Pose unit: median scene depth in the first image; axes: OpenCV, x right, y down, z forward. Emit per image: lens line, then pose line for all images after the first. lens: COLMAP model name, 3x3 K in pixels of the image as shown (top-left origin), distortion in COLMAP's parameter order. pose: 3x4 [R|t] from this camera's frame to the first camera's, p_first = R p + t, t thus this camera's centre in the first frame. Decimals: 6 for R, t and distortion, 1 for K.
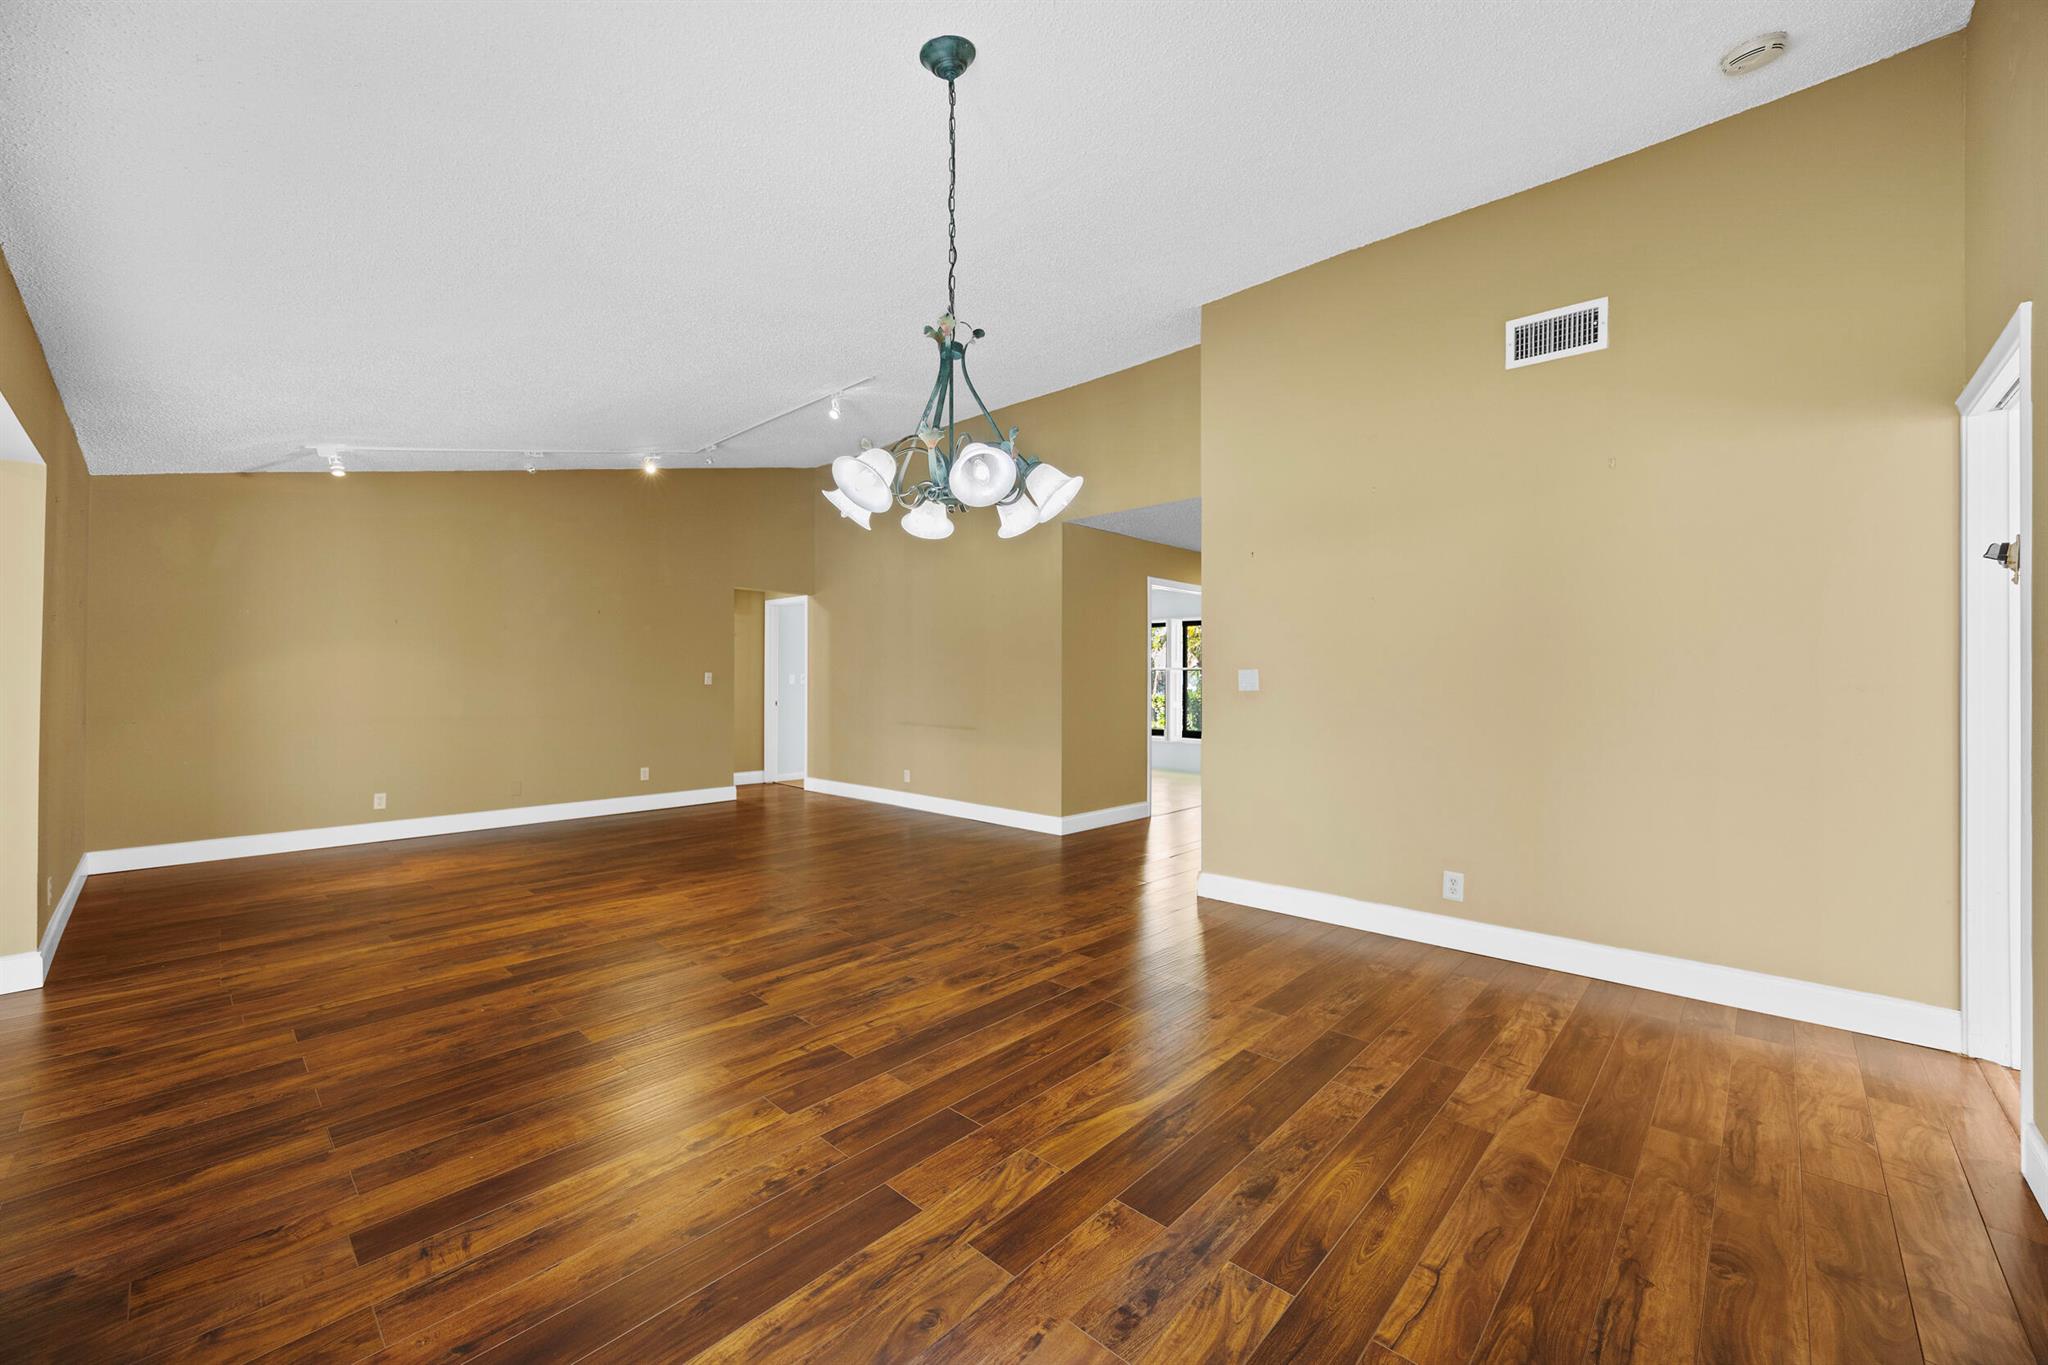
lens RADIAL K [[794.9, 0, 1027.5], [0, 794.9, 681.4], [0, 0, 1]] dist [0.001541, -0.000086]
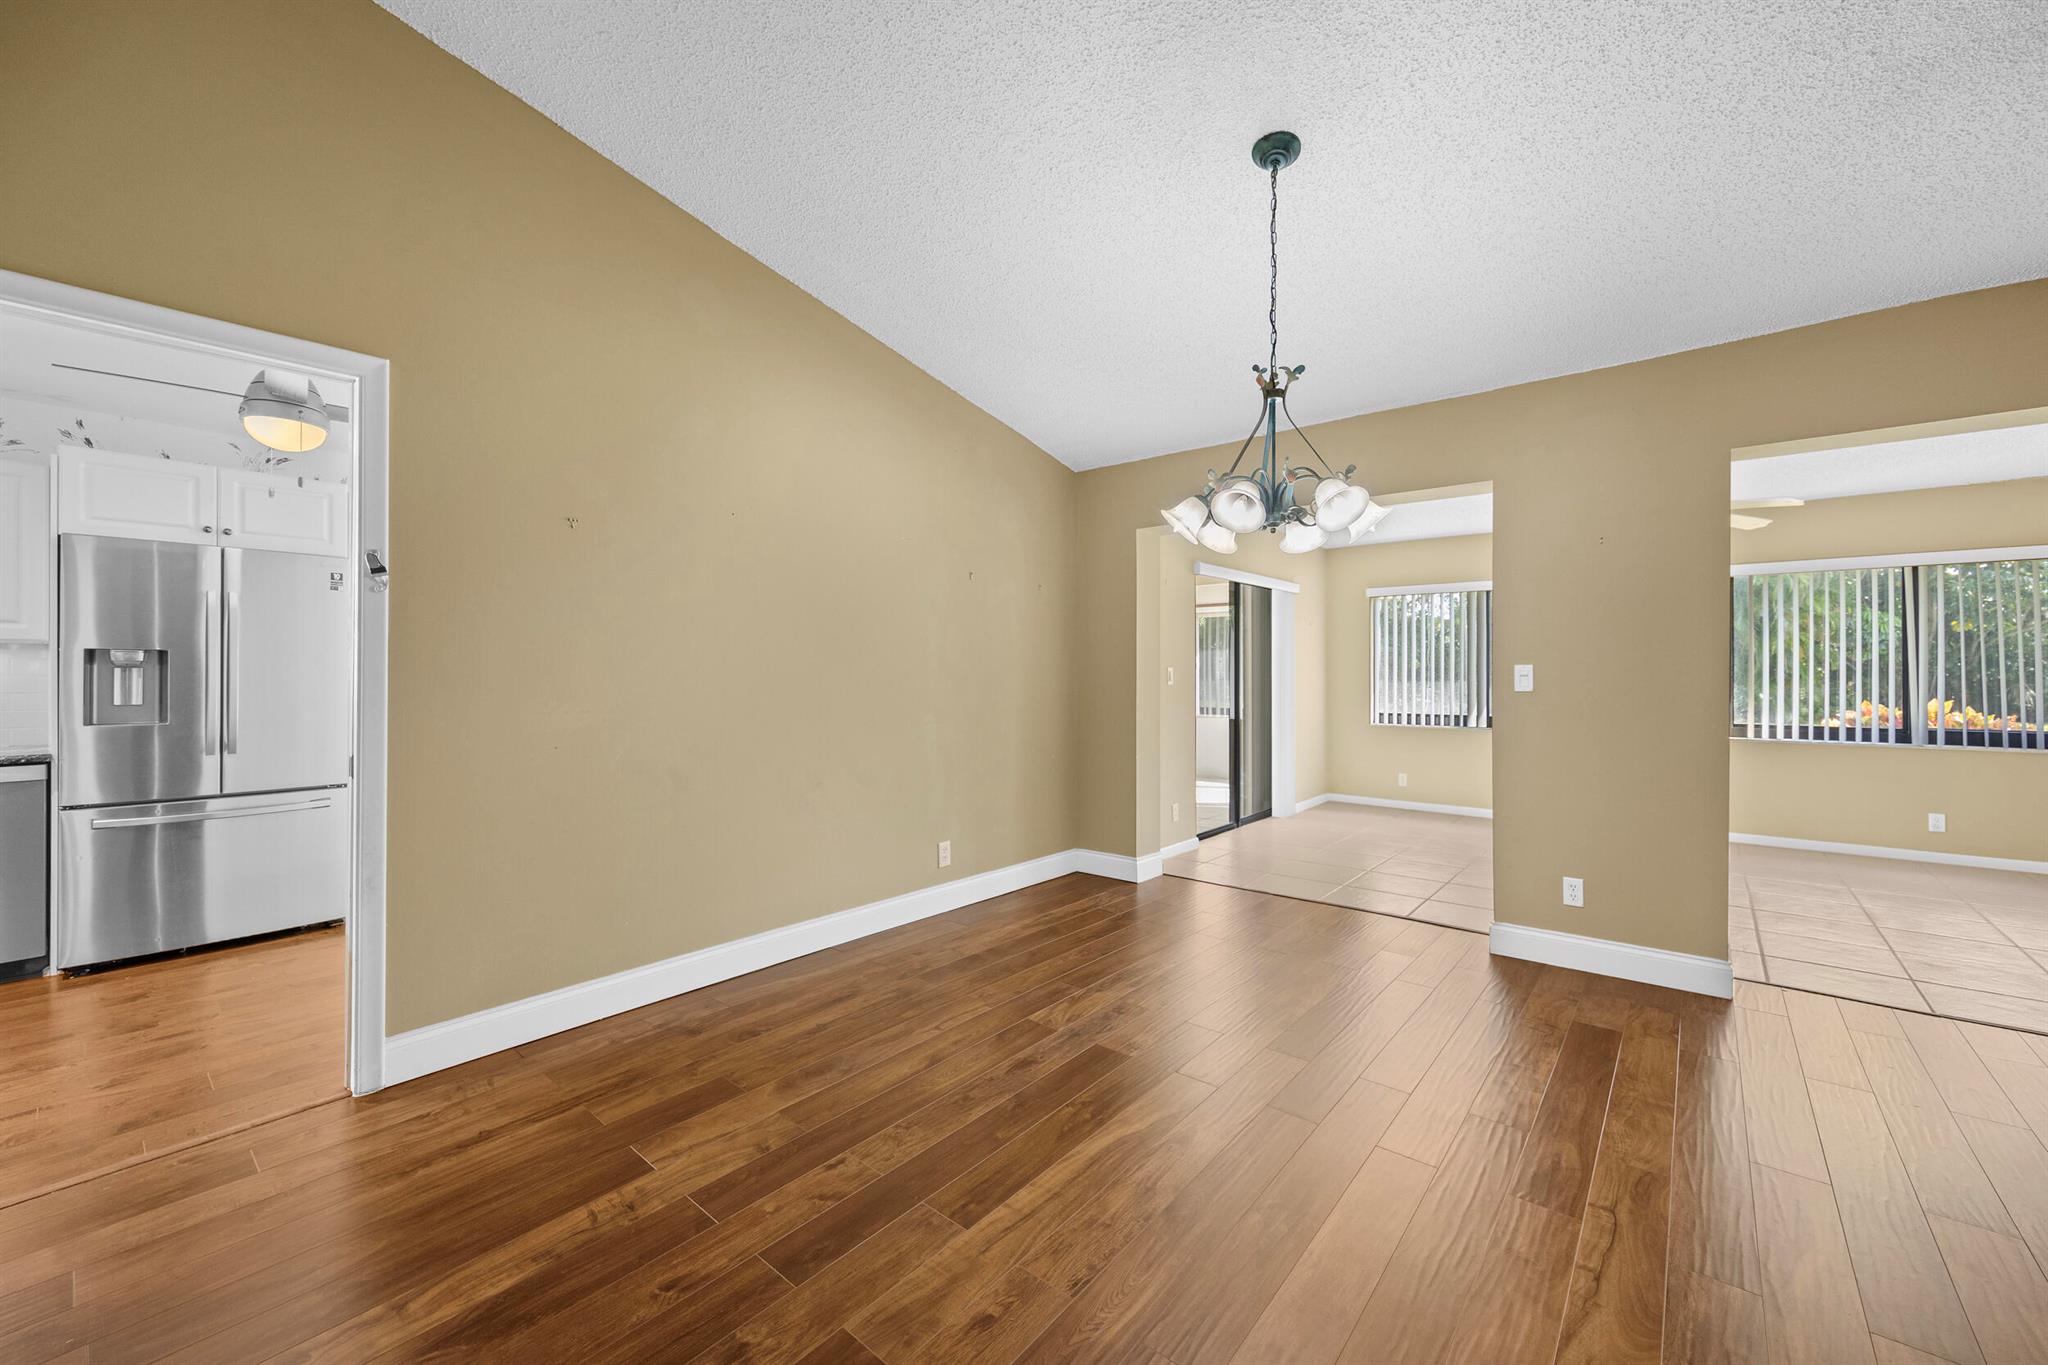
lens RADIAL K [[797.4, 0, 1029.4], [0, 797.4, 670.9], [0, 0, 1]] dist [0.000298, -0.000399]
pose [[-0.998465, -0.000077, -0.055383, 0.203150], [-0.000234, 0.999996, 0.002824, -0.006329], [0.055383, 0.002833, -0.998461, 1.319862]]
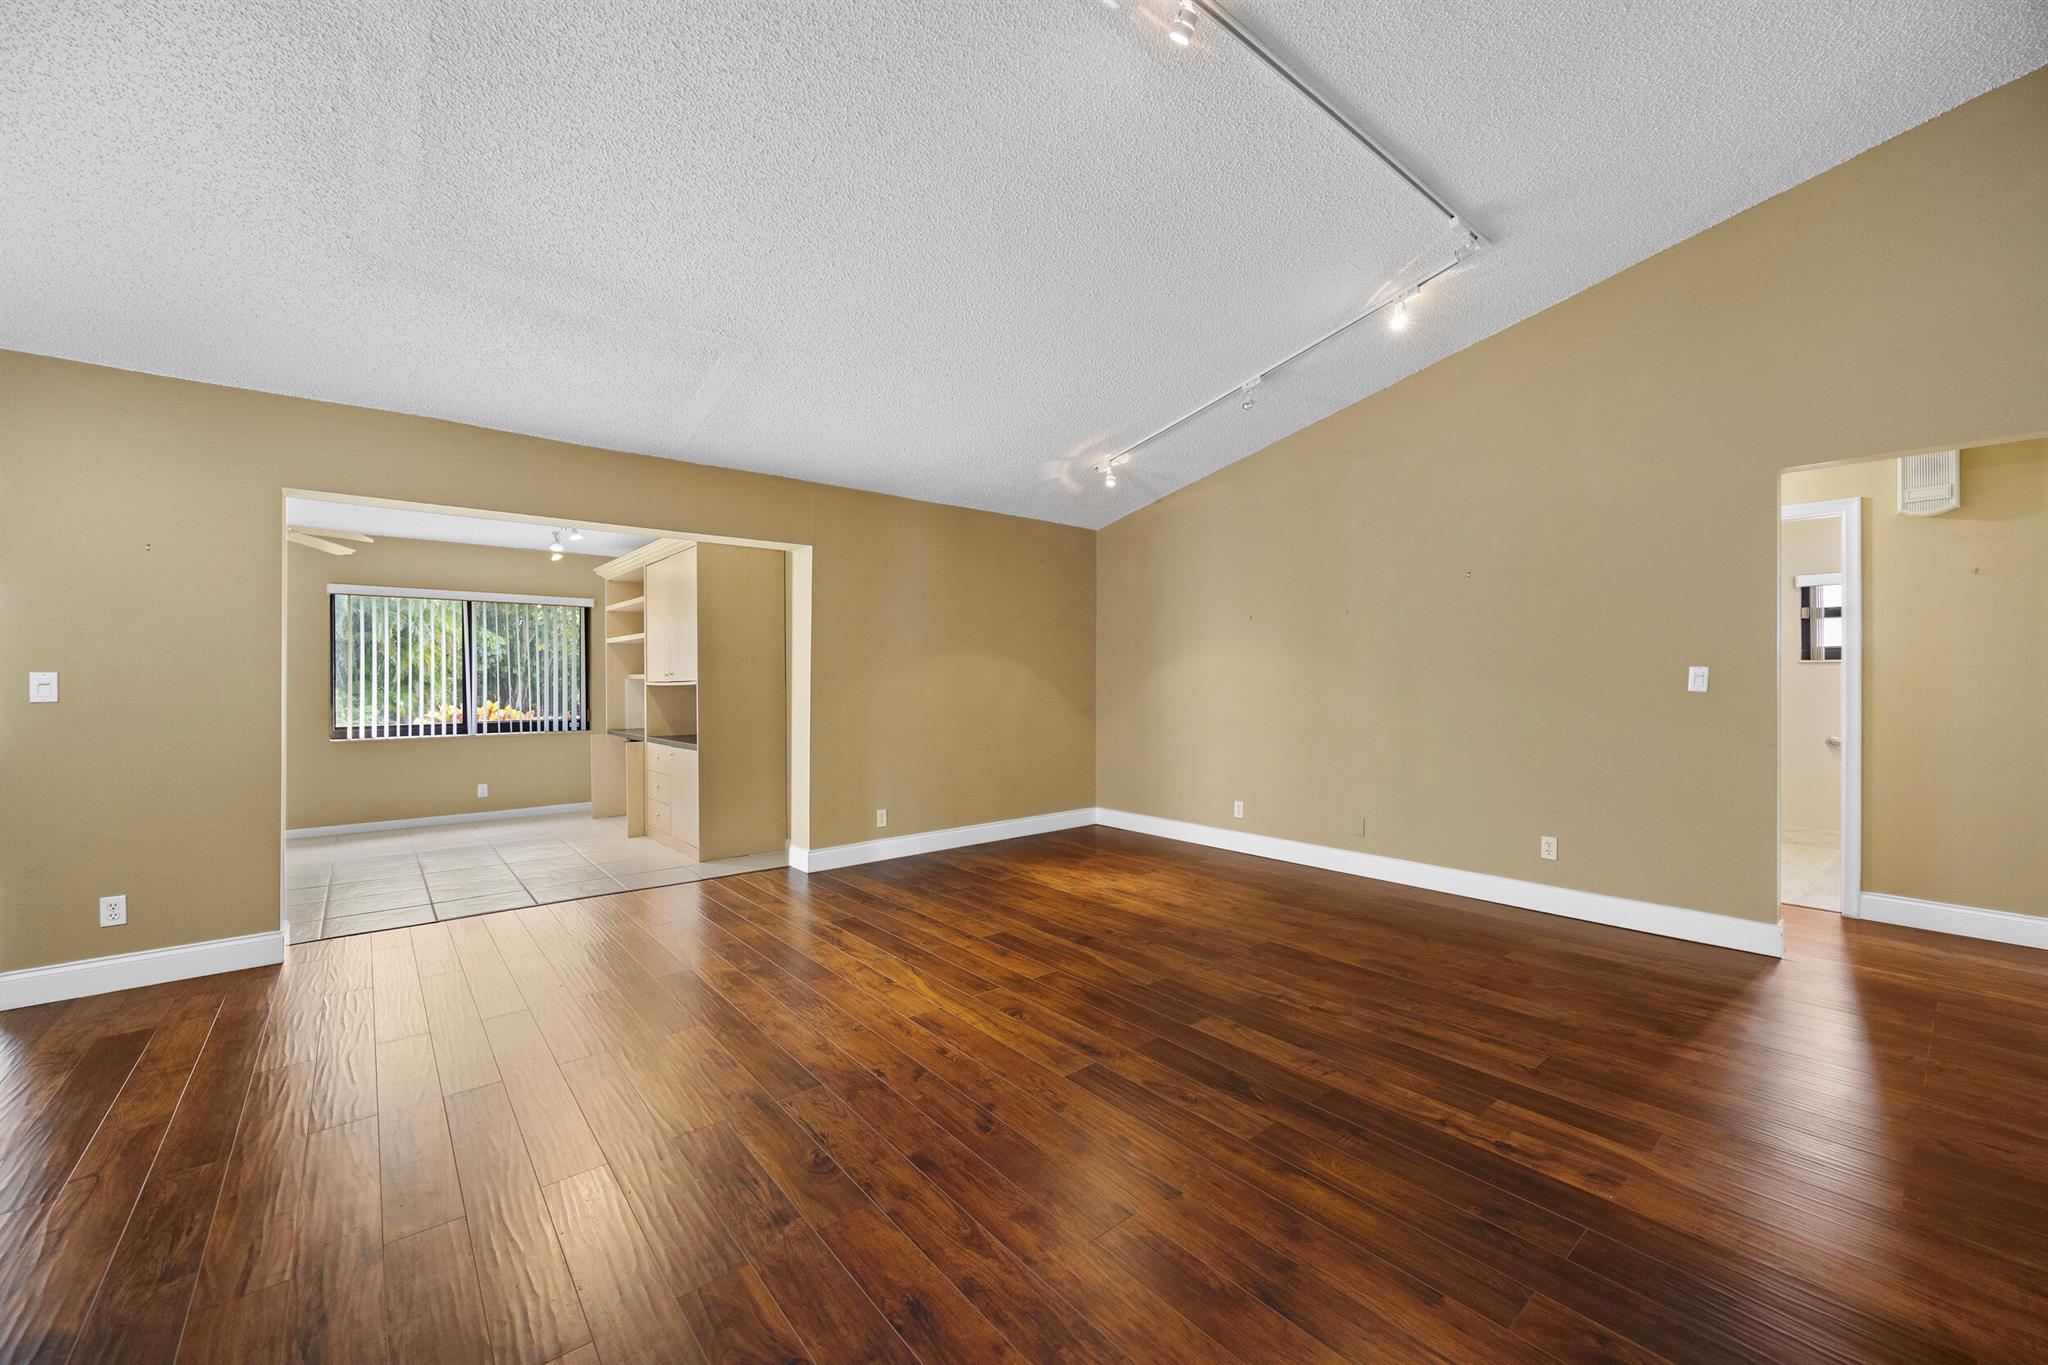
lens RADIAL K [[794.9, 0, 1027.5], [0, 794.9, 681.4], [0, 0, 1]] dist [0.001541, -0.000086]
pose [[-0.121252, 0.001601, -0.992620, 0.278733], [-0.002247, 0.999996, 0.001888, -0.004849], [0.992619, 0.002459, -0.121248, 1.559804]]
